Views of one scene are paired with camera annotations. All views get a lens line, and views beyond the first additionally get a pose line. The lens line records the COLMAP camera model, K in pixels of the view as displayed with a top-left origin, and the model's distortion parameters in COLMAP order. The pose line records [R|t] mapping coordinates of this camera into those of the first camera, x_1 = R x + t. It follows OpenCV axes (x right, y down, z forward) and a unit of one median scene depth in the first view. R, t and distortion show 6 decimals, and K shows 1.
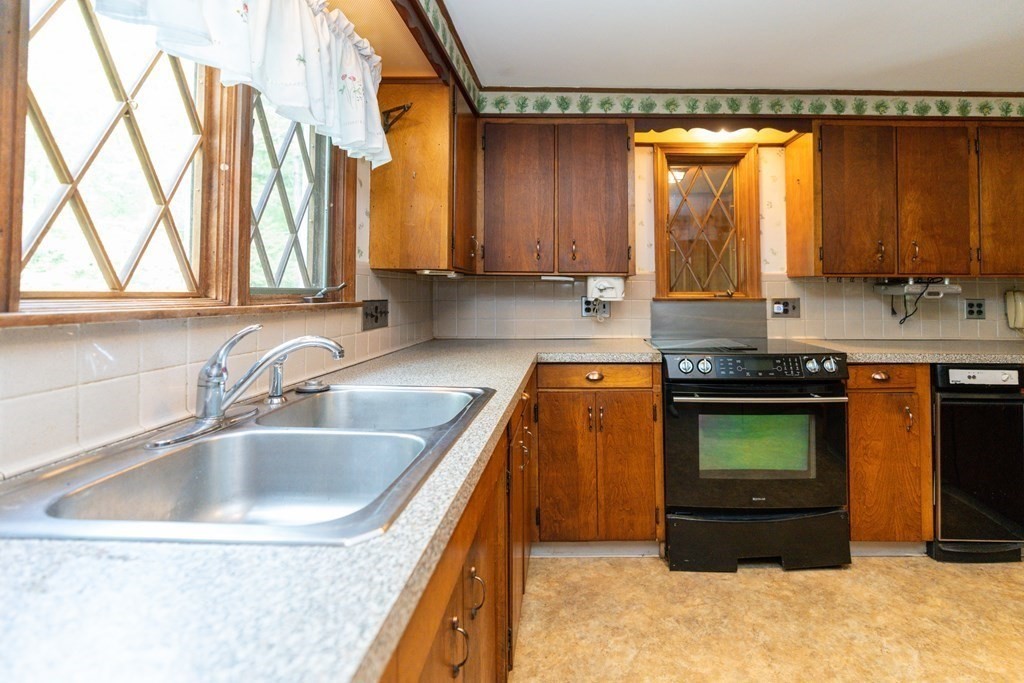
lens RADIAL K [[490.2, 0, 570.8], [0, 490.2, 281.1], [0, 0, 1]] dist [-0.001466, 0.000345]
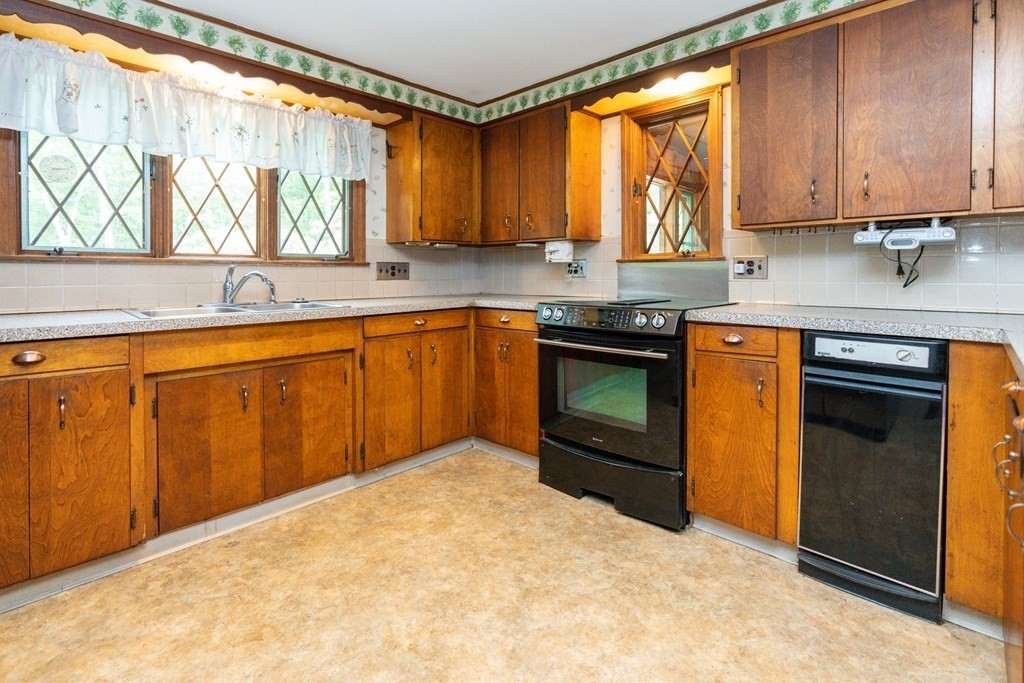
lens RADIAL K [[482.3, 0, 497.8], [0, 482.3, 281.9], [0, 0, 1]] dist [-0.000784, 0.000936]
pose [[0.709625, 0.008940, -0.704522, 0.924780], [0.019590, 0.999283, 0.032412, 0.055391], [0.704307, -0.036802, 0.708941, 0.098958]]
